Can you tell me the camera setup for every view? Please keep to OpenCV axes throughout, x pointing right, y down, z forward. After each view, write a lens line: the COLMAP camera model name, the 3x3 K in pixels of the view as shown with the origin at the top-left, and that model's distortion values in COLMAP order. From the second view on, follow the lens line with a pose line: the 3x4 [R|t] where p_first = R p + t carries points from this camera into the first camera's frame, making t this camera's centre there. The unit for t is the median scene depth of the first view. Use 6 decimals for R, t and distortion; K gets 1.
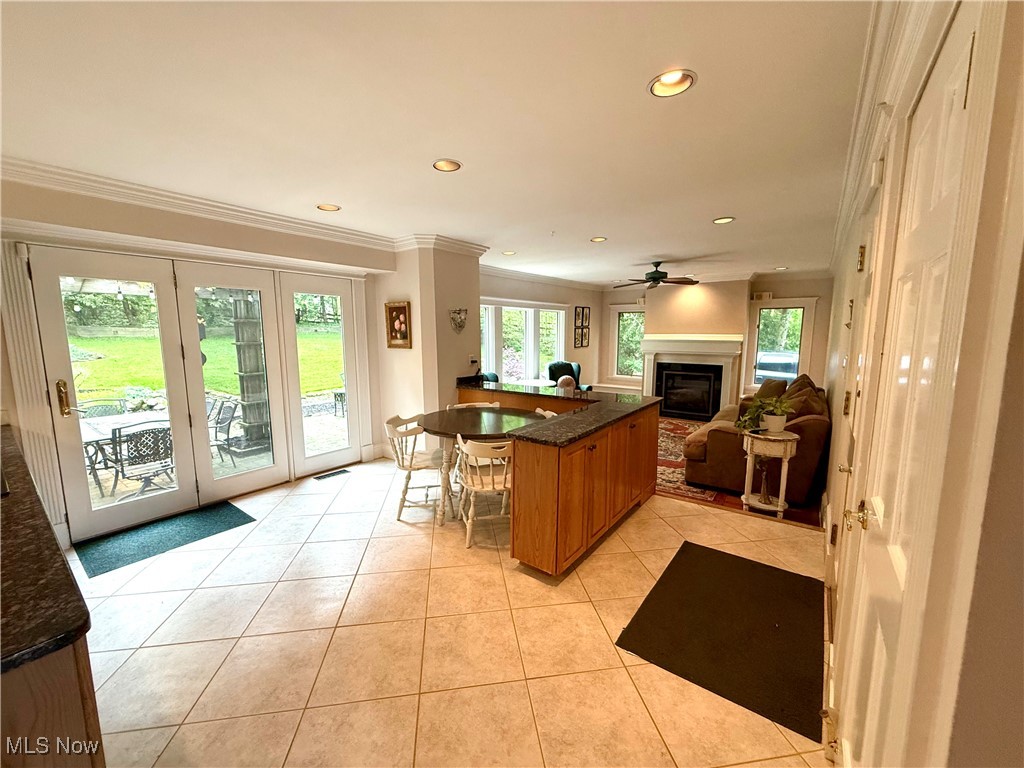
lens RADIAL K [[407.1, 0, 508.3], [0, 407.1, 384.2], [0, 0, 1]] dist [-0.005826, -0.000306]
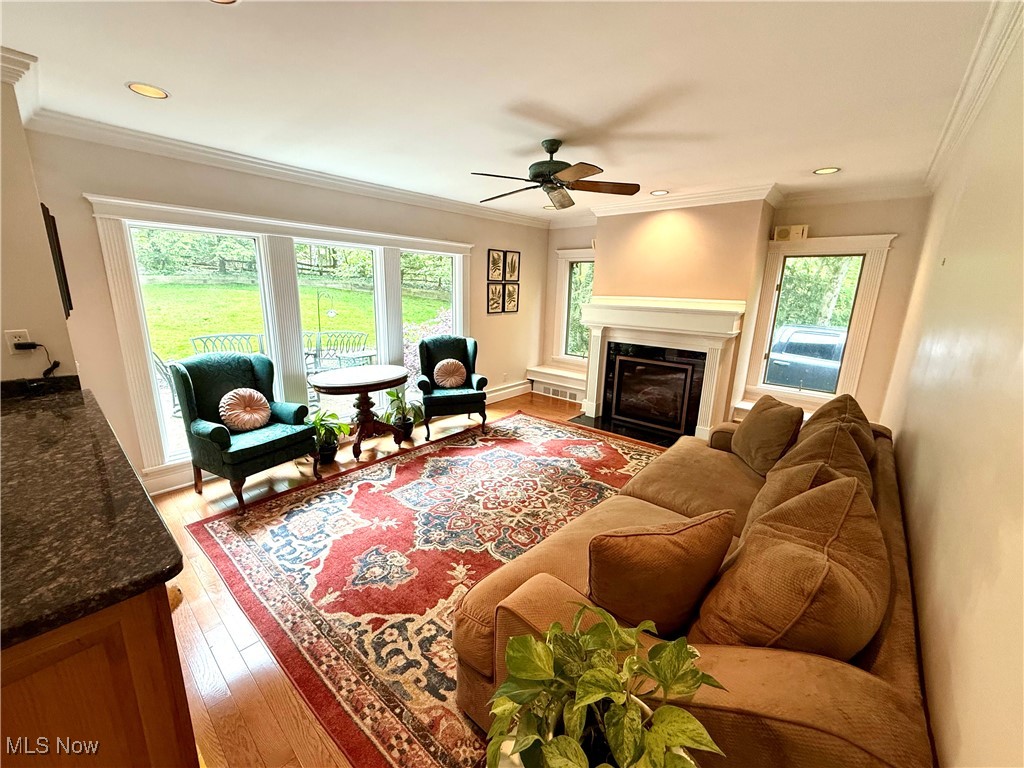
lens RADIAL K [[407.1, 0, 515.5], [0, 407.1, 383.8], [0, 0, 1]] dist [-0.005826, -0.000306]
pose [[0.997132, 0.041697, -0.063153, 0.270989], [-0.035471, 0.994683, 0.096678, -0.045481], [0.066849, -0.094161, 0.993310, 0.367930]]
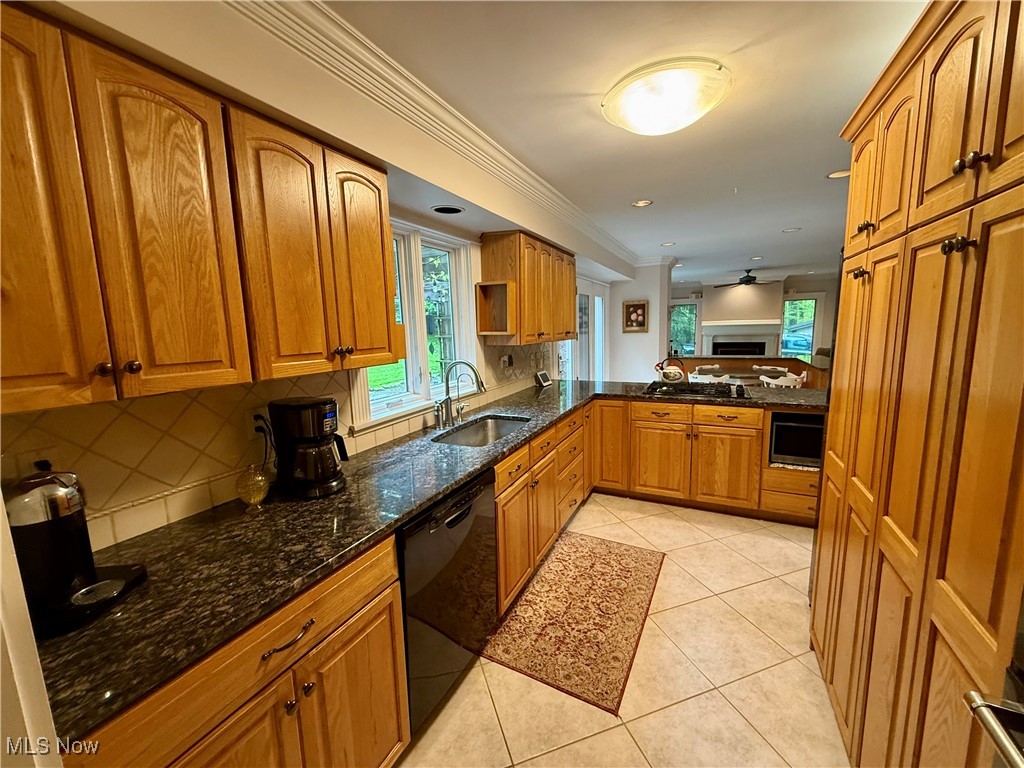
lens RADIAL K [[407.1, 0, 509.0], [0, 407.1, 383.0], [0, 0, 1]] dist [-0.005826, -0.000306]
pose [[0.981502, -0.055402, 0.183260, -0.557557], [0.053760, 0.998457, 0.013921, 0.025436], [-0.183748, -0.003811, 0.982966, -0.192071]]
